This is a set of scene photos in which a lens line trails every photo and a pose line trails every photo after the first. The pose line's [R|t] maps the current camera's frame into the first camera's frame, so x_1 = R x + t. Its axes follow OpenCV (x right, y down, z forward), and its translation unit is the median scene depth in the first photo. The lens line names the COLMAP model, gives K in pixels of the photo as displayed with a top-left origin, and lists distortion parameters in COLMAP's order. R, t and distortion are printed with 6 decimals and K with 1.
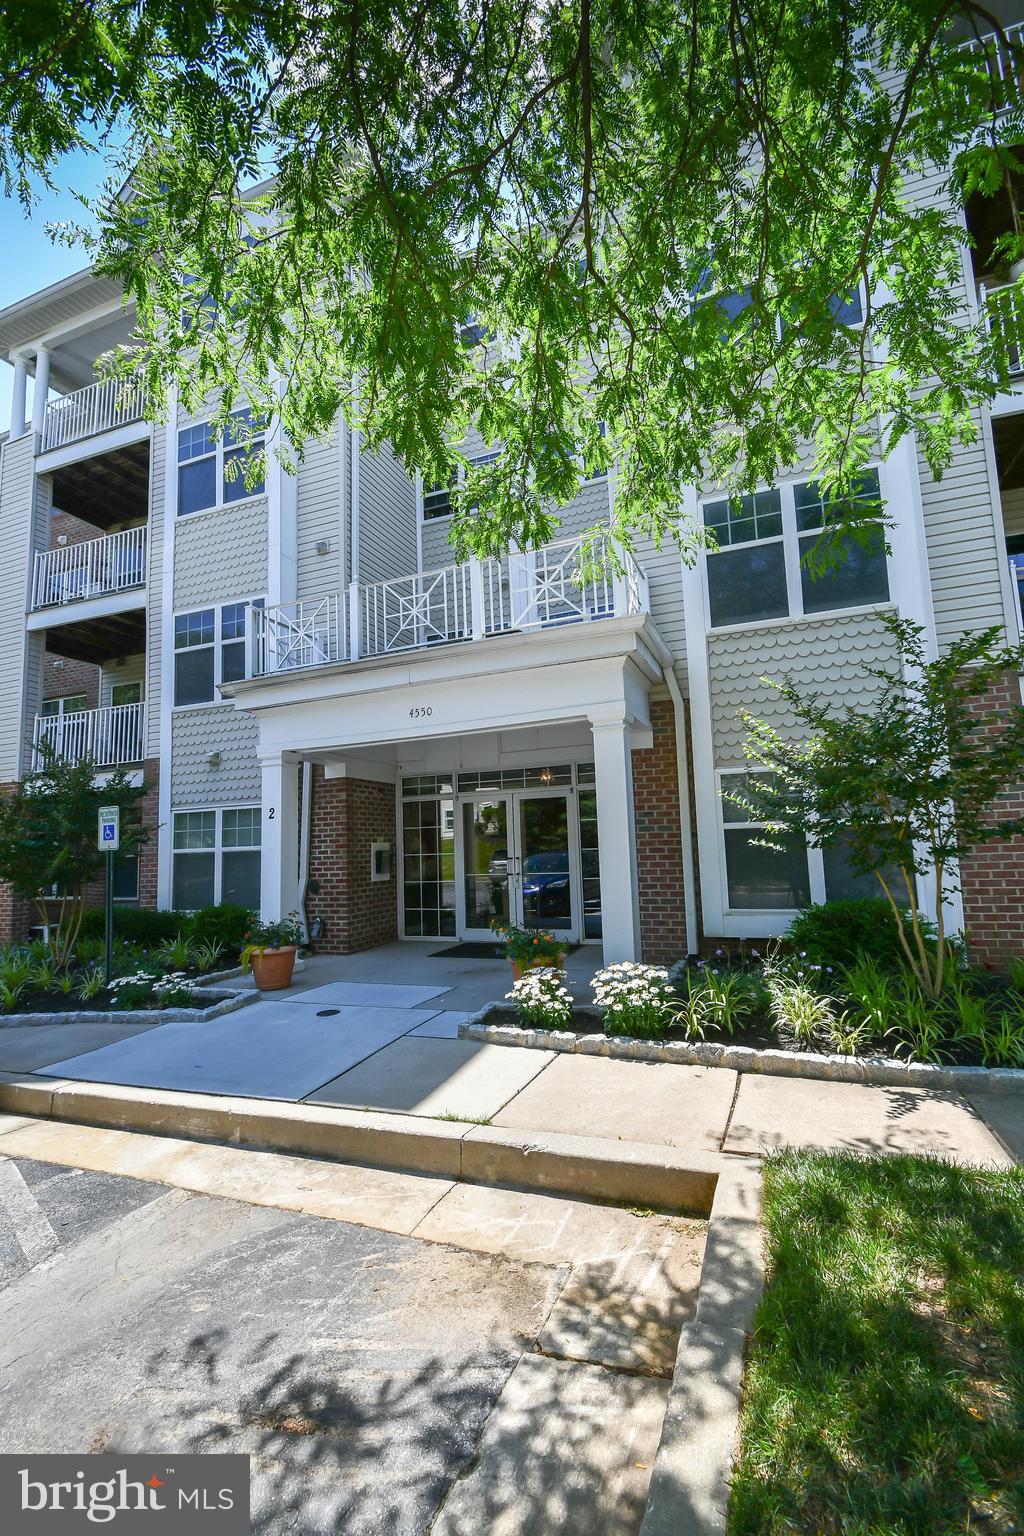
lens RADIAL K [[669.3, 0, 518.4], [0, 669.3, 770.3], [0, 0, 1]] dist [0.007245, -0.011425]
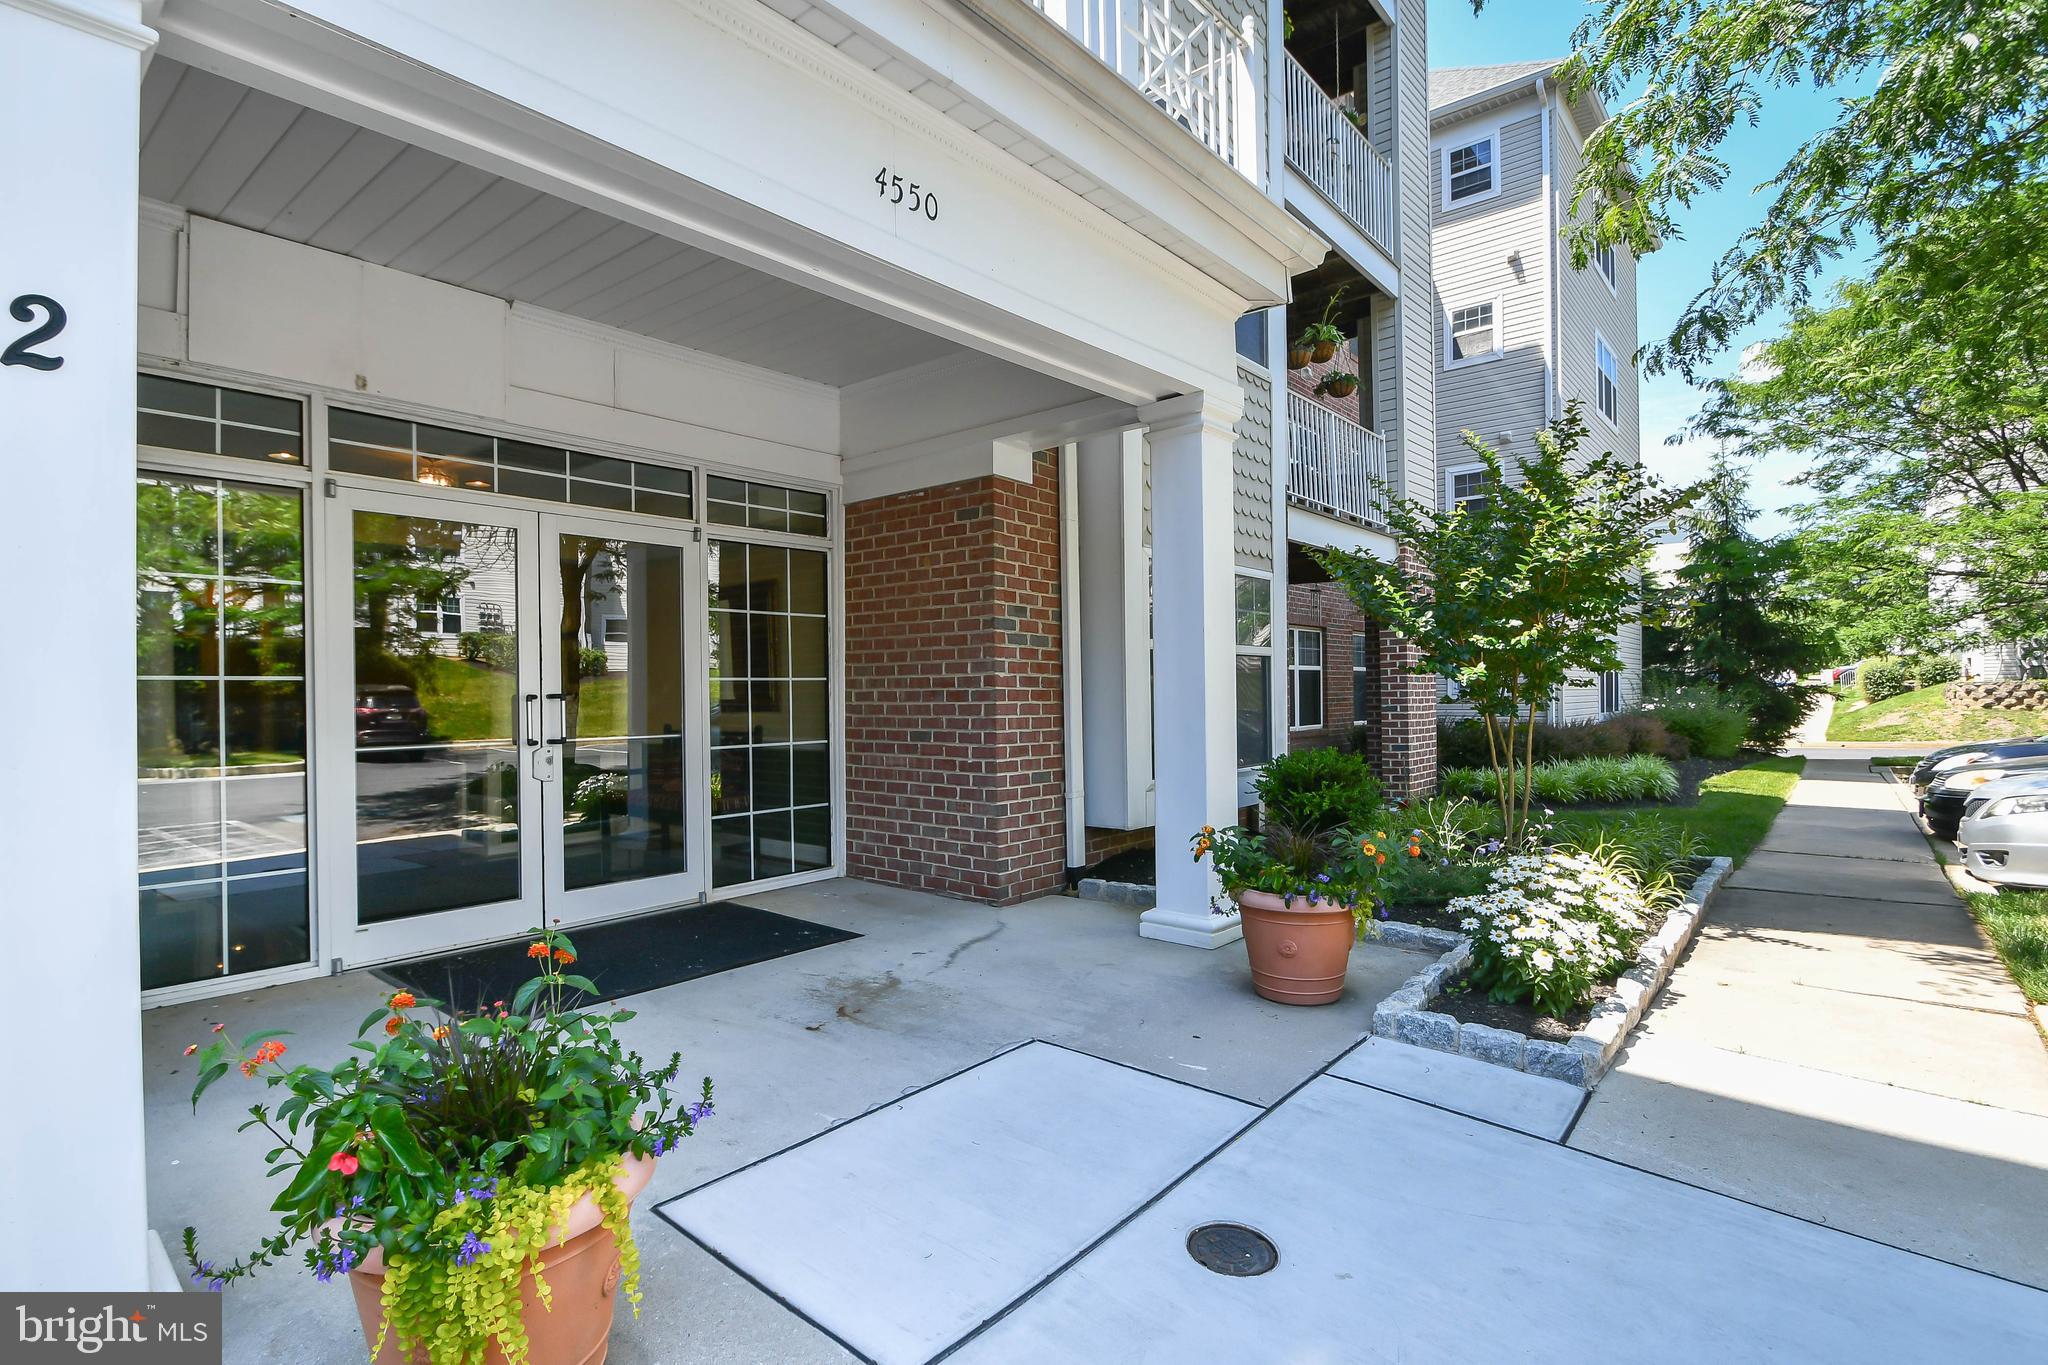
lens RADIAL K [[977.1, 0, 1036.7], [0, 977.1, 685.0], [0, 0, 1]] dist [0.003749, -0.021089]
pose [[0.323943, 0.035092, 0.945425, -0.623234], [-0.111119, 0.993806, 0.001187, 0.147122], [-0.939528, -0.105439, 0.325836, 0.911582]]
